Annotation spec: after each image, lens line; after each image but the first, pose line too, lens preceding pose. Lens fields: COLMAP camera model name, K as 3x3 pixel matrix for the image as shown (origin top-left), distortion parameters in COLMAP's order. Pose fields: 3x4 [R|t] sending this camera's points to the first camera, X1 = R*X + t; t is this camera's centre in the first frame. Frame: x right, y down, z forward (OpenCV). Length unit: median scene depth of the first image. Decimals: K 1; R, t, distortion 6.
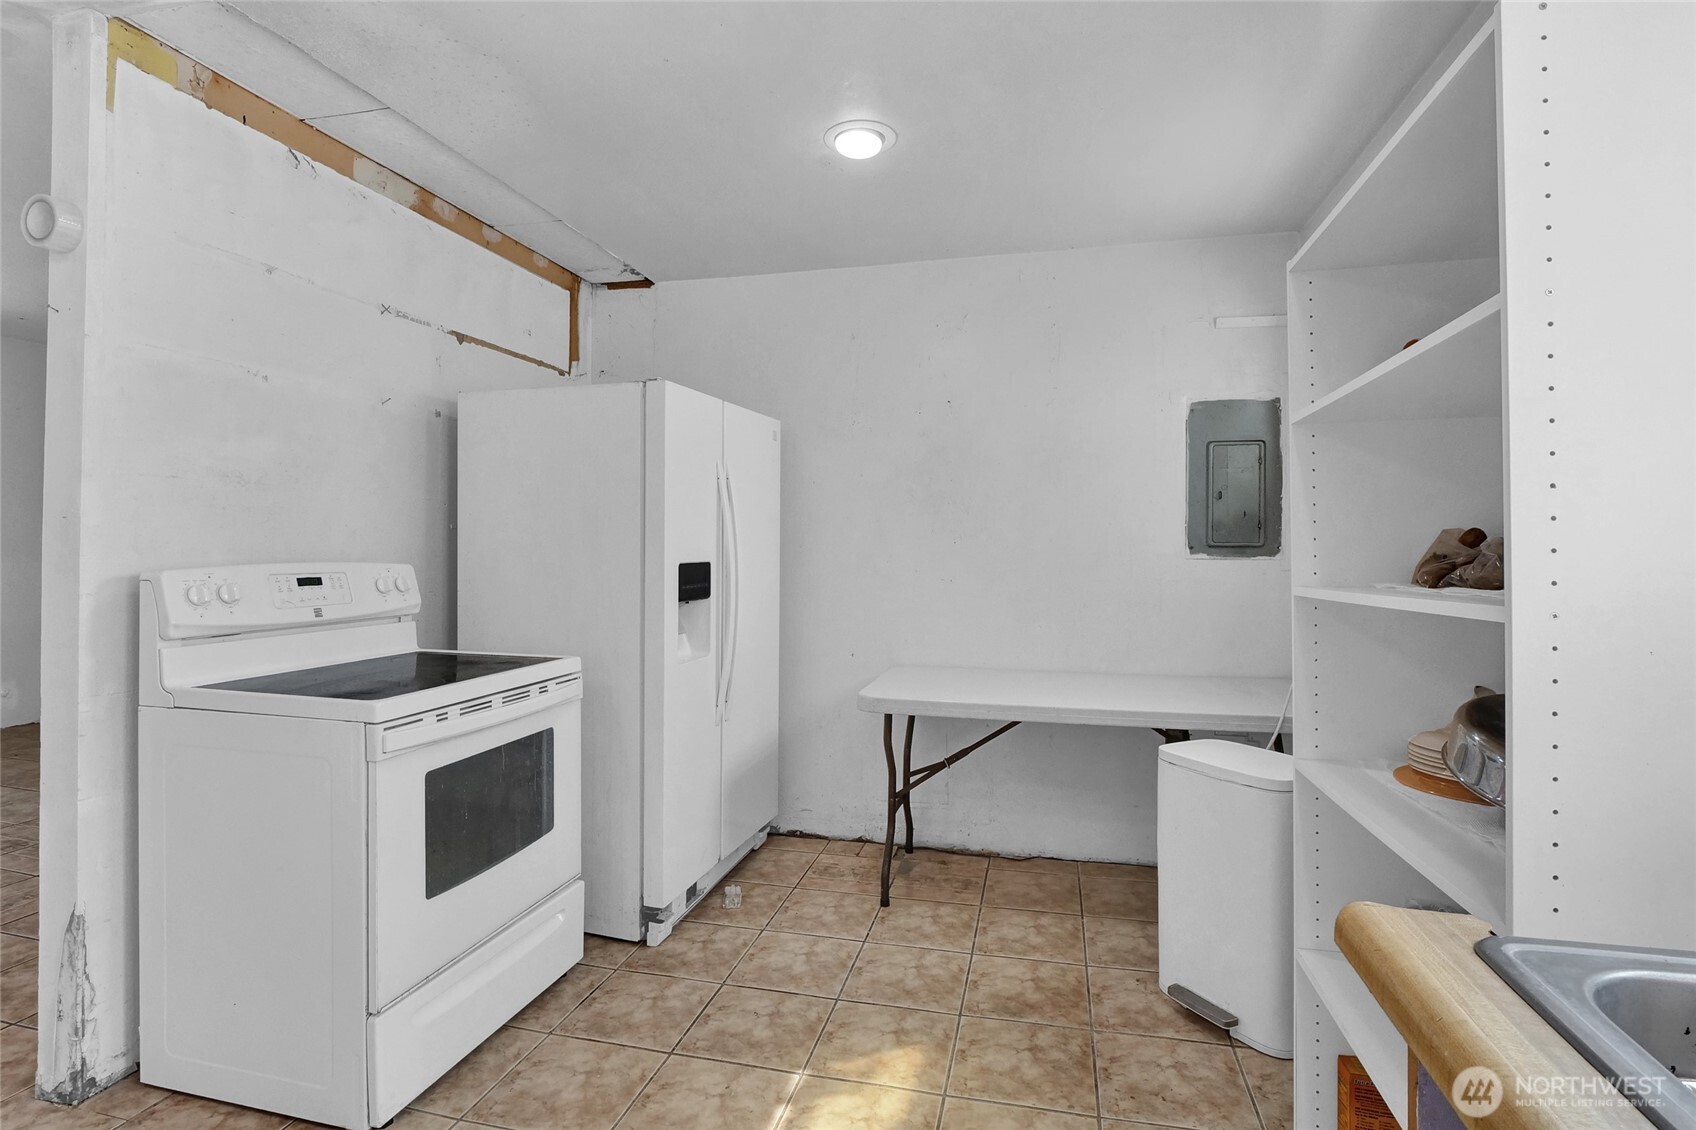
lens RADIAL K [[839.6, 0, 846.7], [0, 839.6, 541.9], [0, 0, 1]] dist [-0.000886, -0.000125]
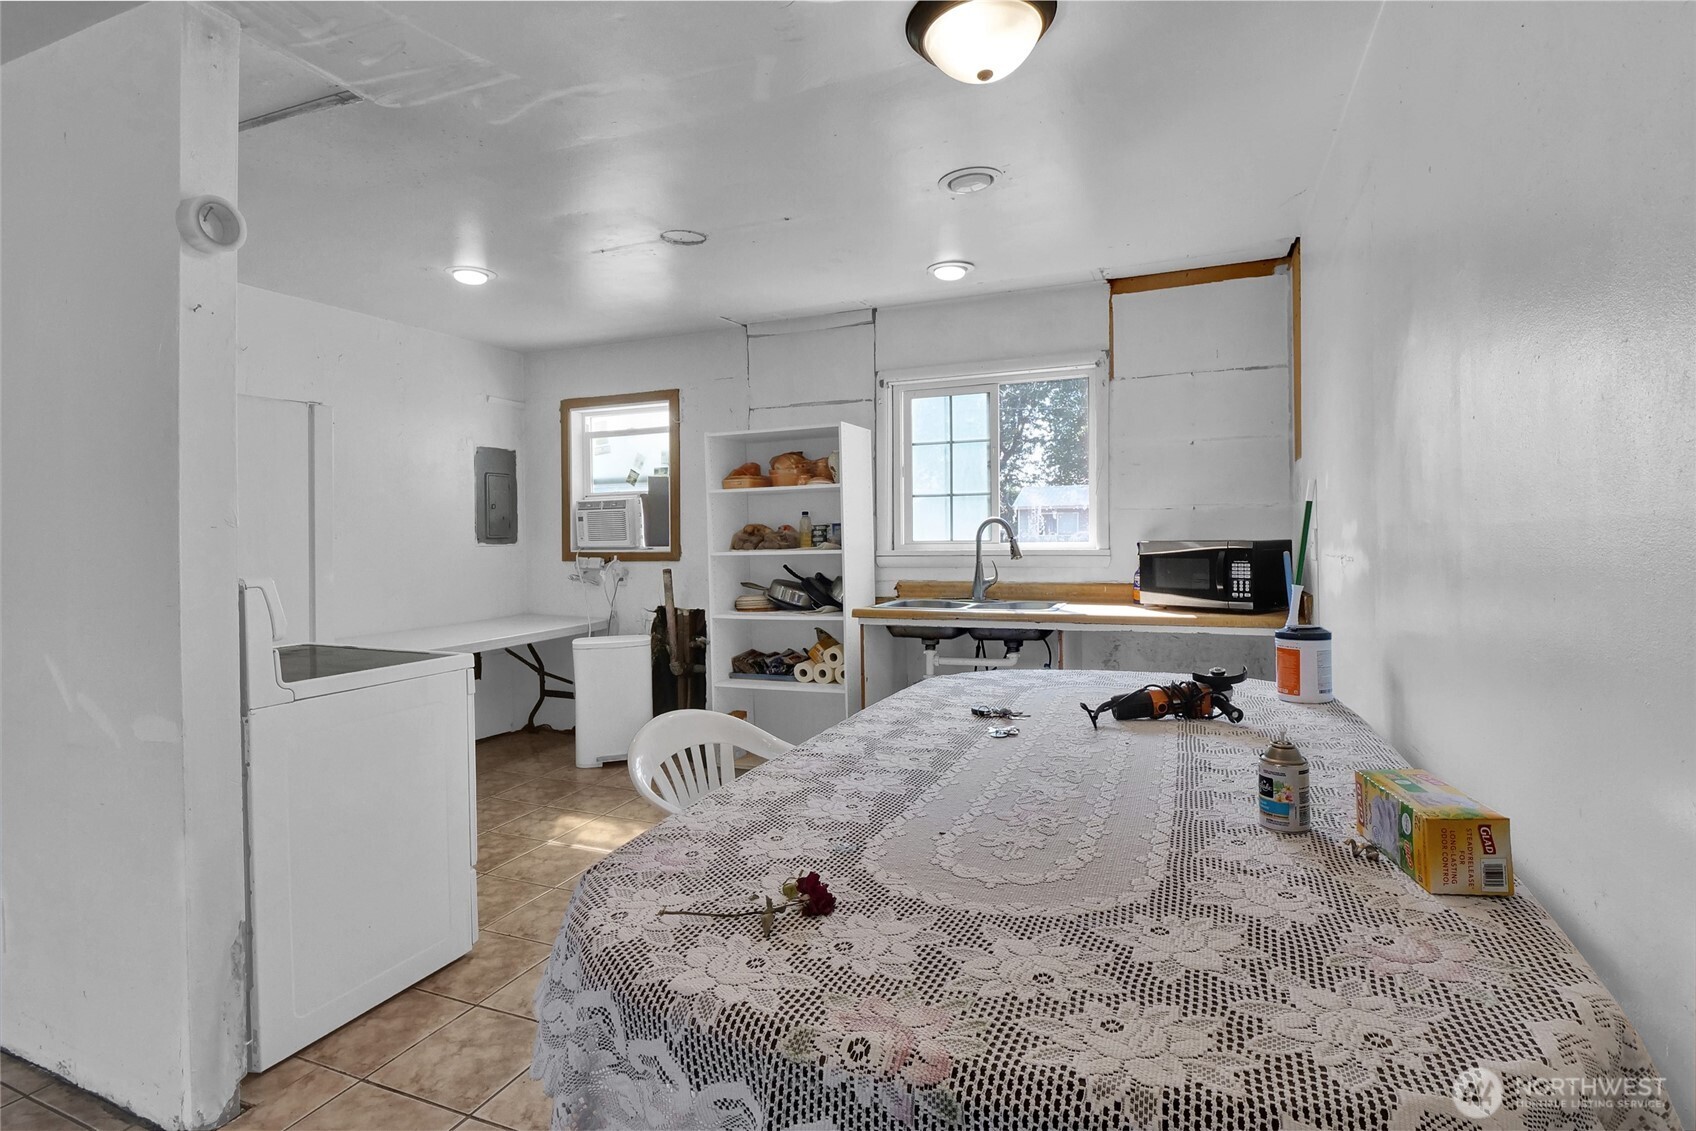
lens RADIAL K [[839.6, 0, 846.7], [0, 839.6, 542.4], [0, 0, 1]] dist [-0.000886, -0.000125]
pose [[0.145739, -0.010387, 0.989269, -1.407330], [0.010356, 0.999906, 0.008973, 0.009093], [-0.989269, 0.008937, 0.145833, 0.120080]]
